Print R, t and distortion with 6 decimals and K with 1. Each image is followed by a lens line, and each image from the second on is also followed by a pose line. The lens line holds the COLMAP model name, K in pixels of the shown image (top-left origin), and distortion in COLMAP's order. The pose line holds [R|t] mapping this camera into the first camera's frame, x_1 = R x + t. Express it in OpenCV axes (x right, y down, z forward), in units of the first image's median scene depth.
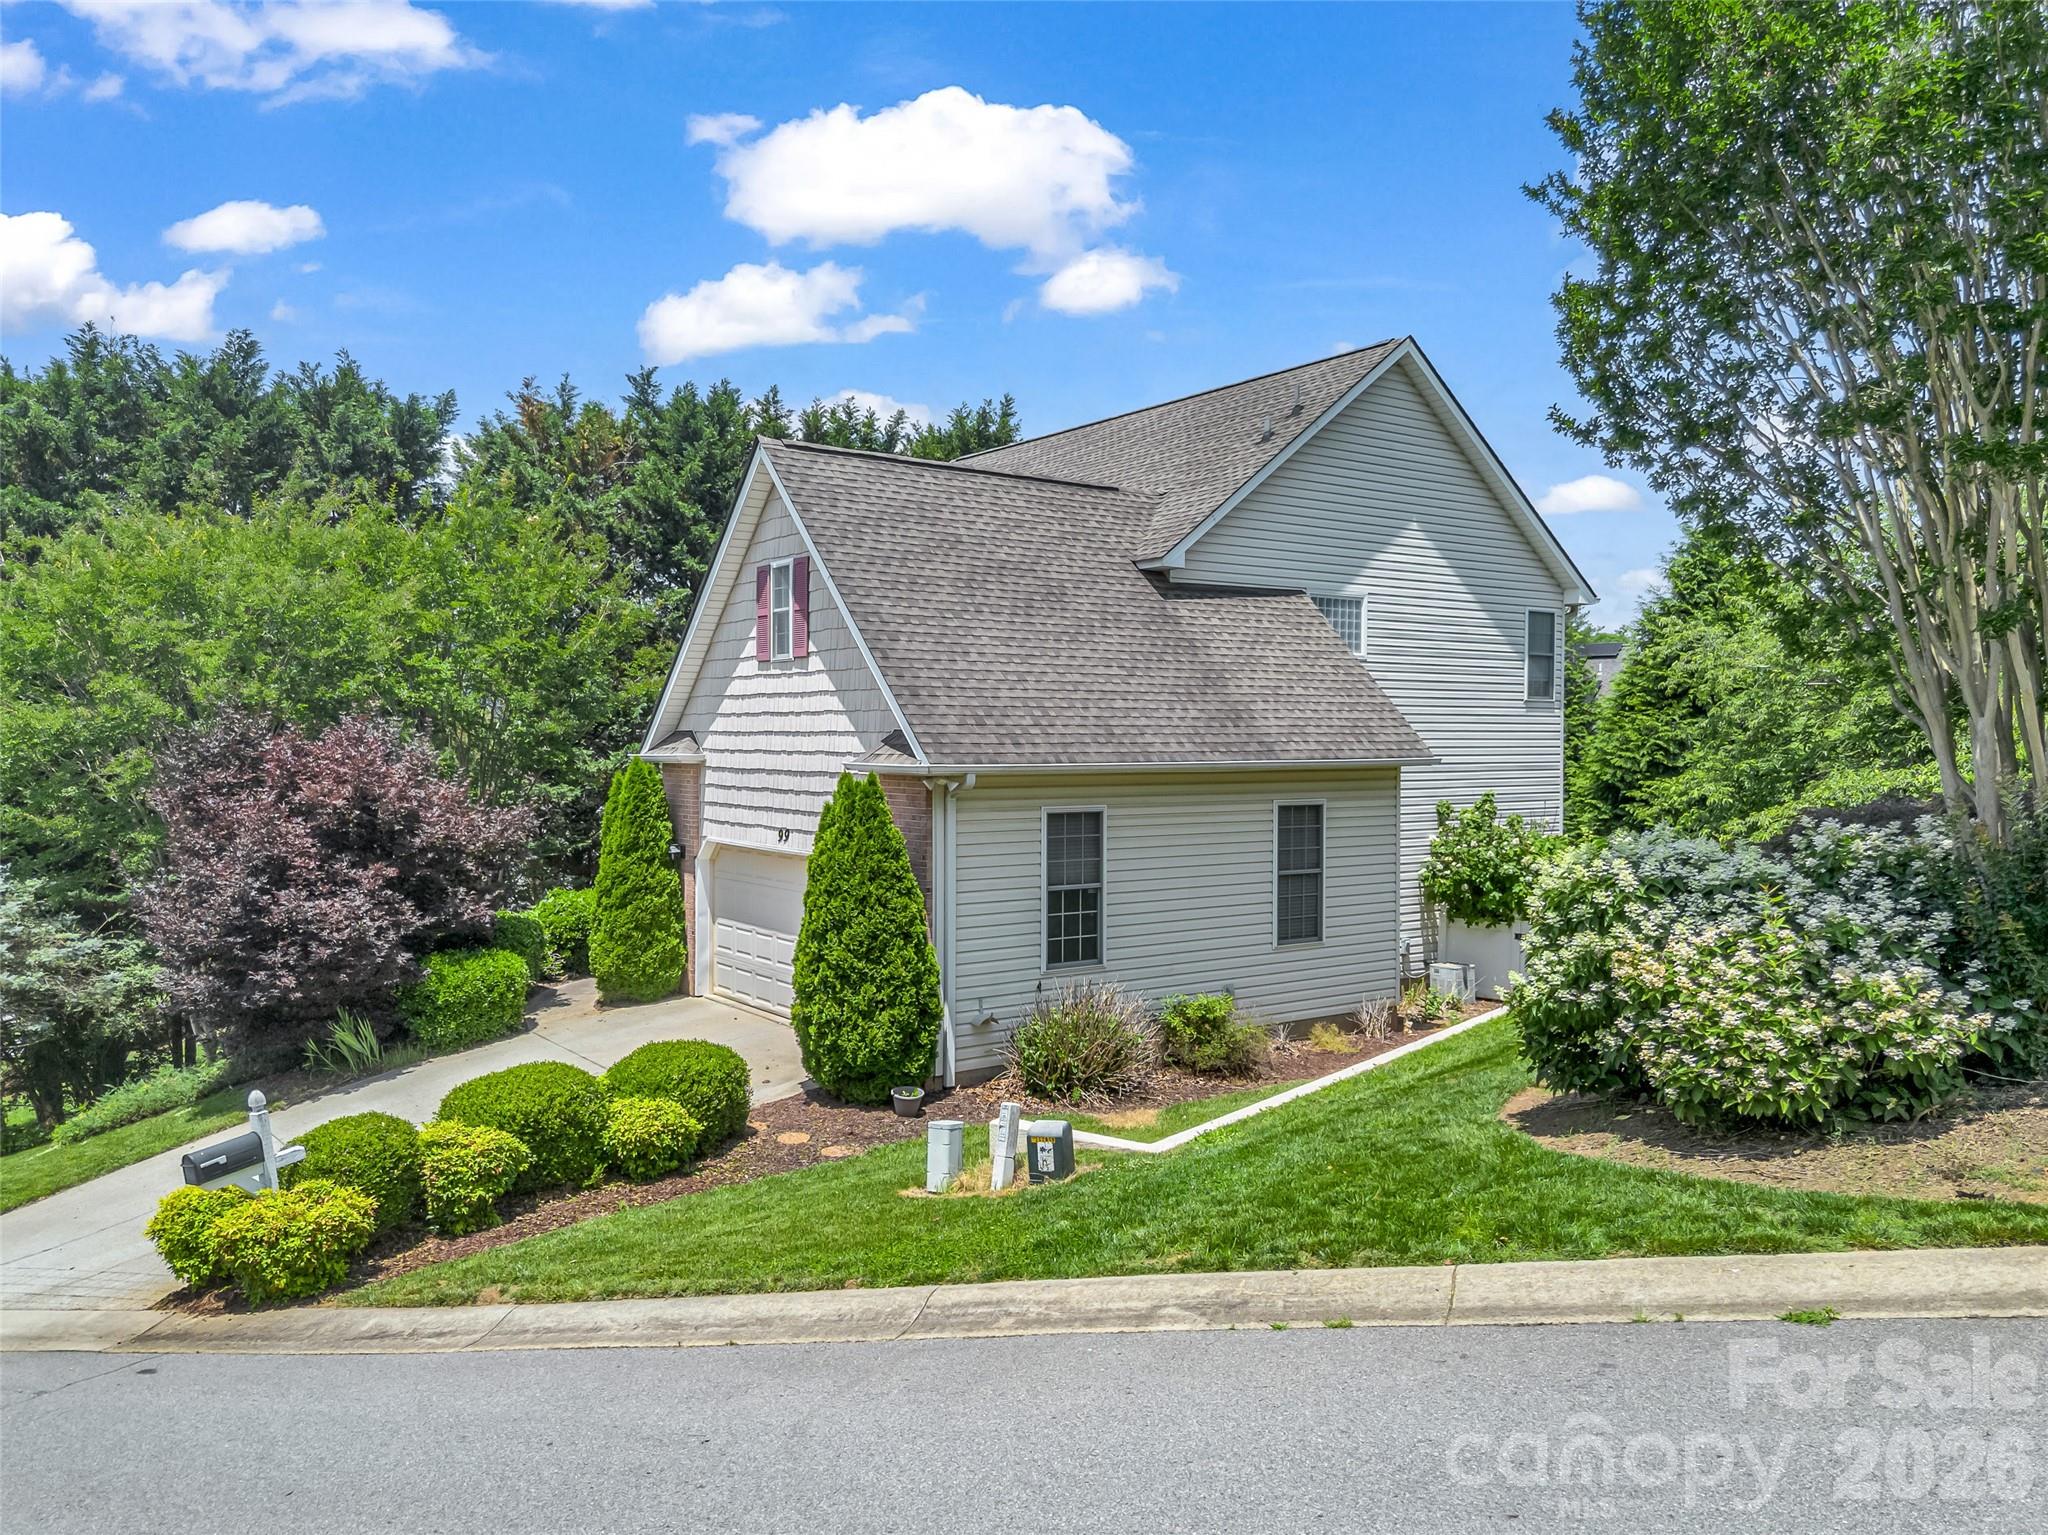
lens RADIAL K [[1507.6, 0, 1024.0], [0, 1507.6, 767.5], [0, 0, 1]] dist [0.023632, -0.000078]
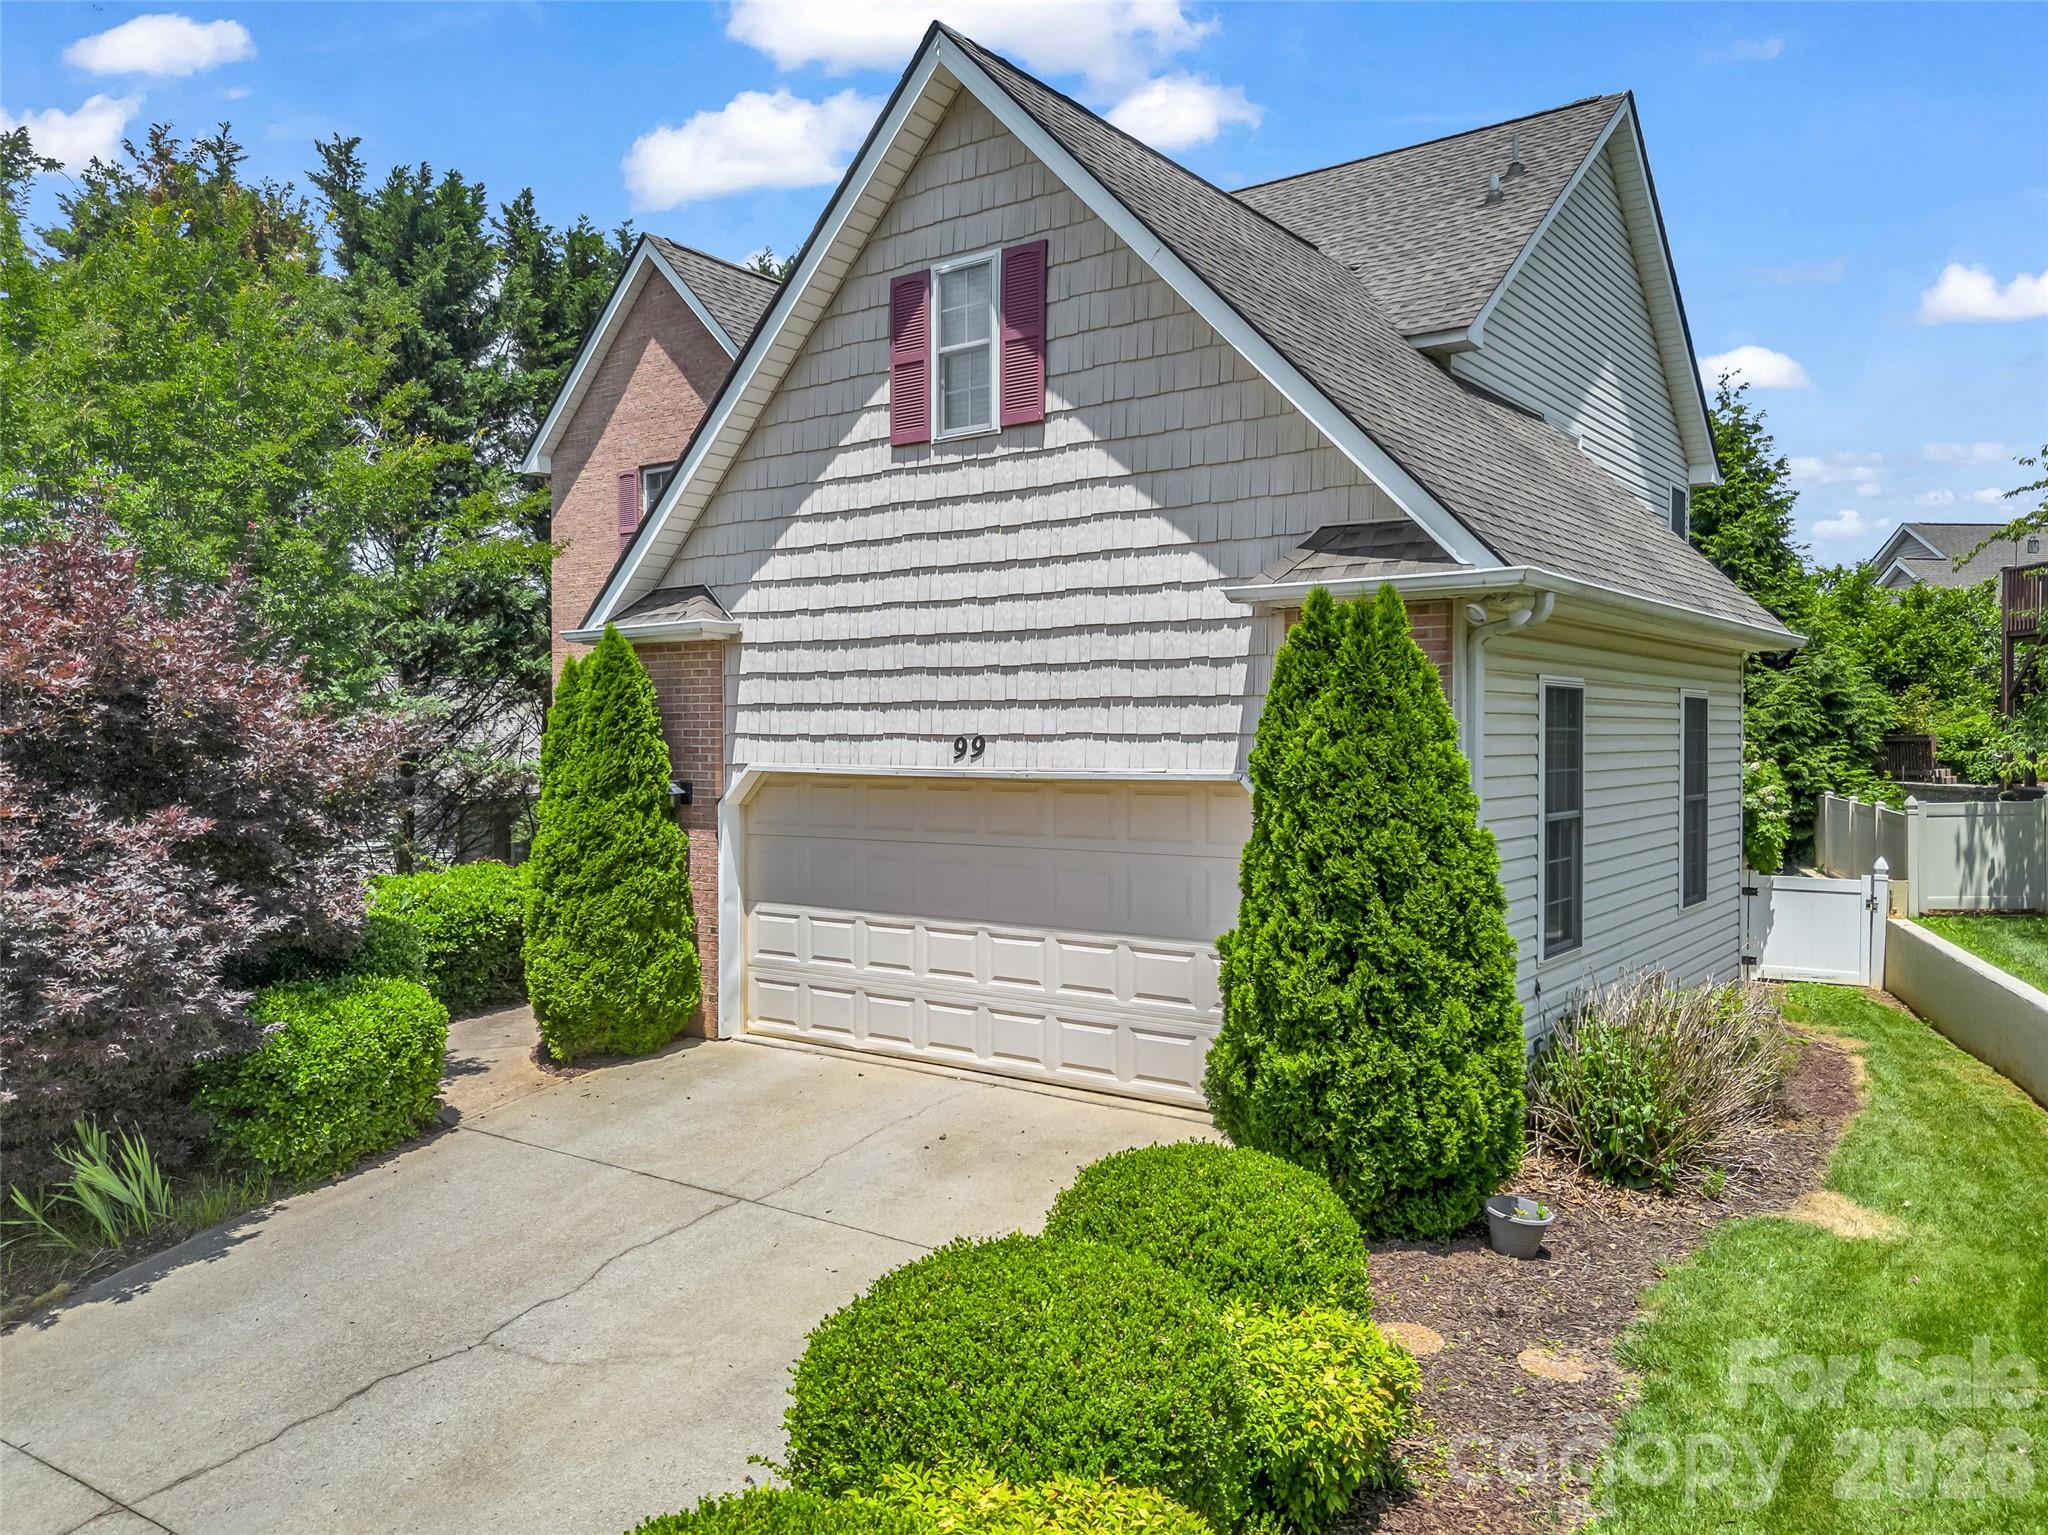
lens RADIAL K [[1507.6, 0, 1024.0], [0, 1507.6, 767.5], [0, 0, 1]] dist [0.023632, -0.000078]
pose [[0.954080, -0.010645, 0.299362, -0.291584], [0.010498, 0.999943, 0.002099, 0.048664], [-0.299368, 0.001140, 0.954137, 0.427621]]
